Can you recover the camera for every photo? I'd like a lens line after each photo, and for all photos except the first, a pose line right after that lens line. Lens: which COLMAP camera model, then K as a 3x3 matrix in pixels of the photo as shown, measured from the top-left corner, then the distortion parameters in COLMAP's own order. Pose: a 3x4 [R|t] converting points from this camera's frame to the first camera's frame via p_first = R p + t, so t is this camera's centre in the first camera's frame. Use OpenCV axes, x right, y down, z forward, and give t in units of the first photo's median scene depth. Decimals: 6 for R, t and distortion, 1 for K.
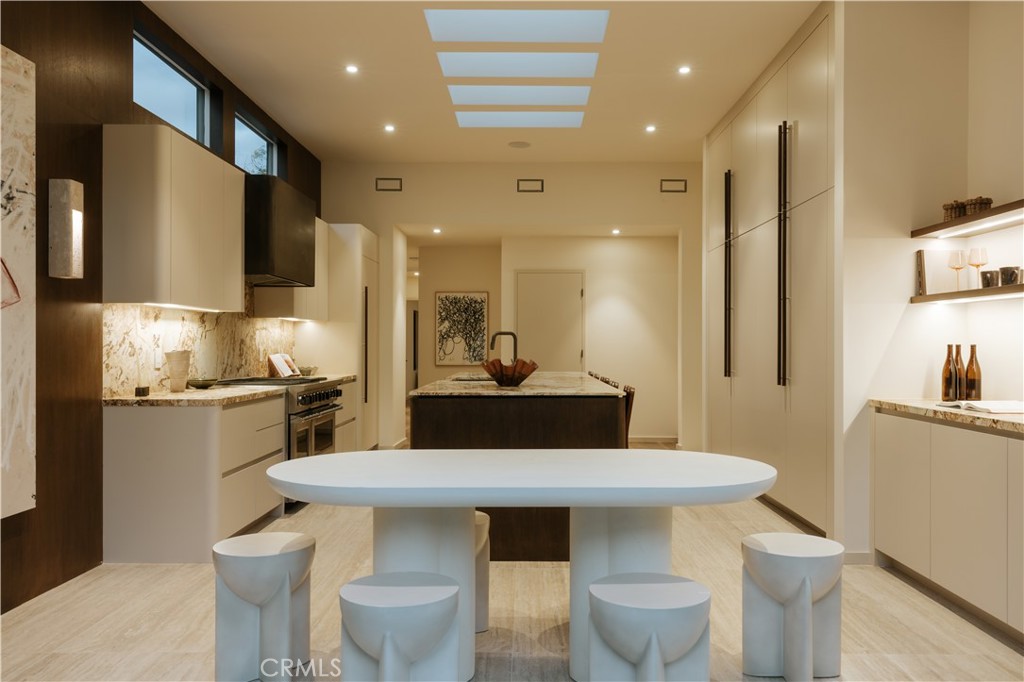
lens RADIAL K [[855.1, 0, 512.0], [0, 855.1, 341.0], [0, 0, 1]] dist [0.003343, 0.001718]
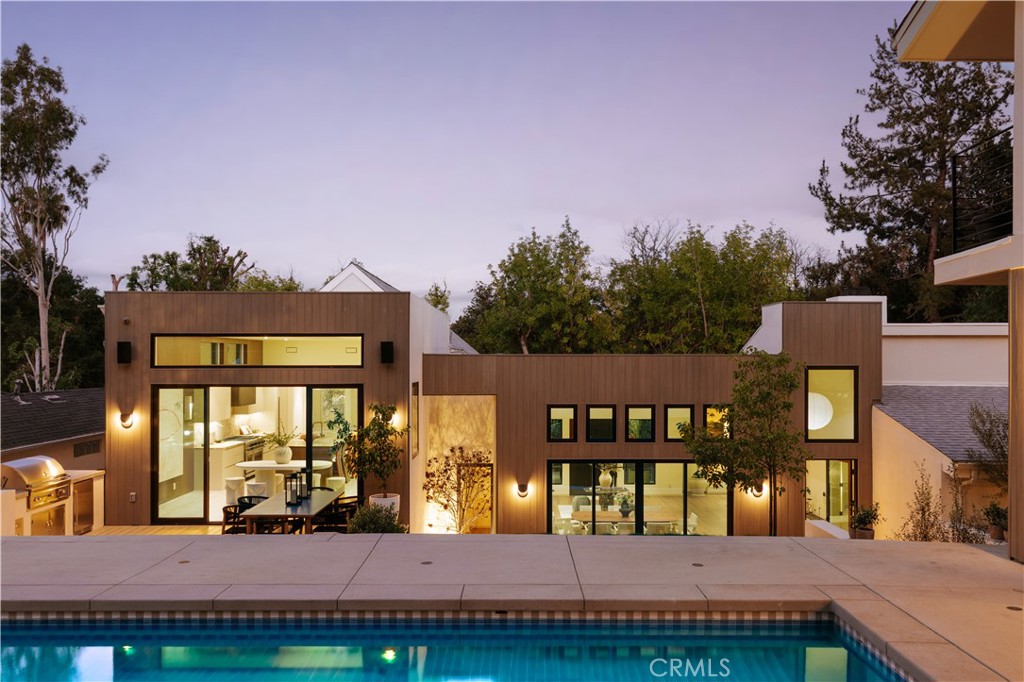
lens RADIAL K [[855.1, 0, 512.0], [0, 855.1, 341.0], [0, 0, 1]] dist [0.003343, 0.001718]
pose [[0.999833, -0.002006, 0.018186, 0.579990], [0.002206, 0.999938, -0.010954, -0.244070], [-0.018162, 0.010992, 0.999775, -1.897273]]
